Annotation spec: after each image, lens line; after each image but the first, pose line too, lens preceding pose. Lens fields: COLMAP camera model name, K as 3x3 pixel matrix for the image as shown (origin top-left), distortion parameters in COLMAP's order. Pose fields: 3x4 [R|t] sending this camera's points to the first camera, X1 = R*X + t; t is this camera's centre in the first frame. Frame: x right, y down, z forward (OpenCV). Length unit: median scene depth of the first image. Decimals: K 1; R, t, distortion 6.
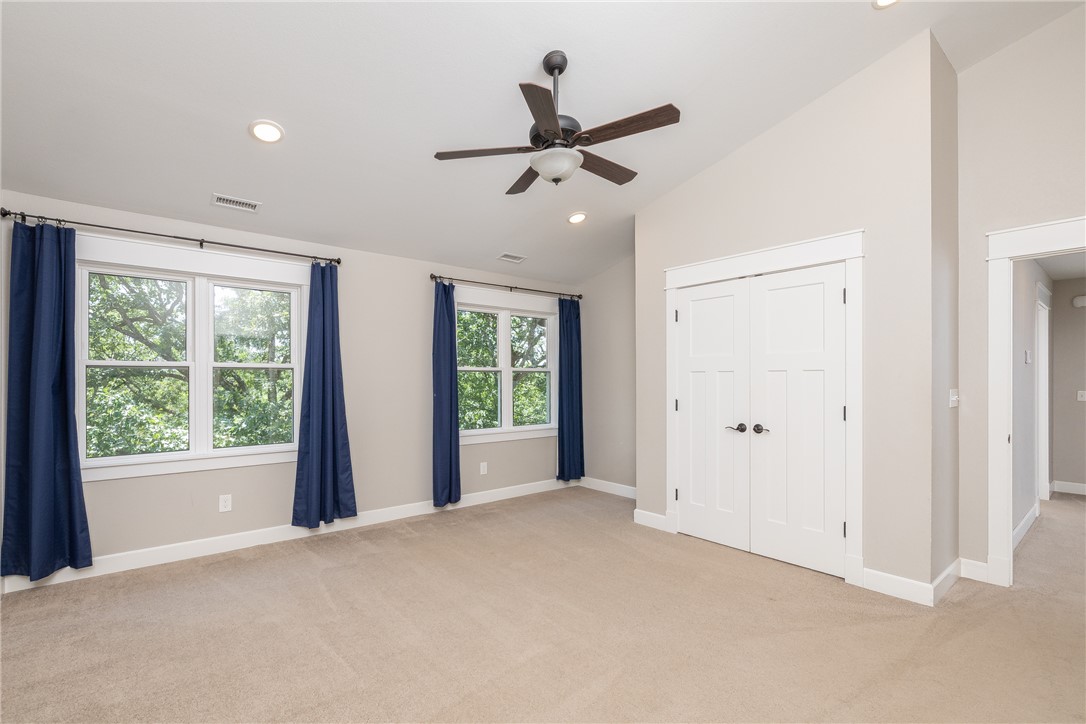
lens RADIAL K [[462.7, 0, 502.1], [0, 462.7, 379.6], [0, 0, 1]] dist [-0.002478, -0.001002]
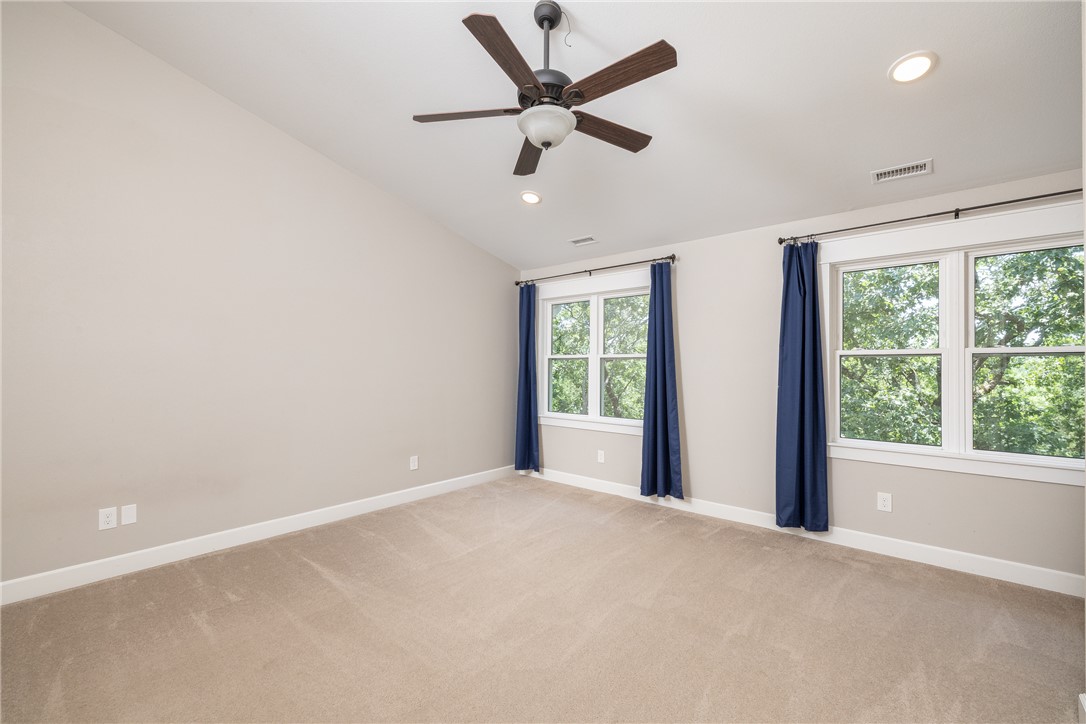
lens RADIAL K [[472.8, 0, 544.3], [0, 472.8, 358.5], [0, 0, 1]] dist [-0.000793, 0.000564]
pose [[0.198299, -0.016341, -0.980005, 0.629599], [-0.003603, 0.999842, -0.017401, 0.000808], [0.980135, 0.006981, 0.198209, 0.466425]]
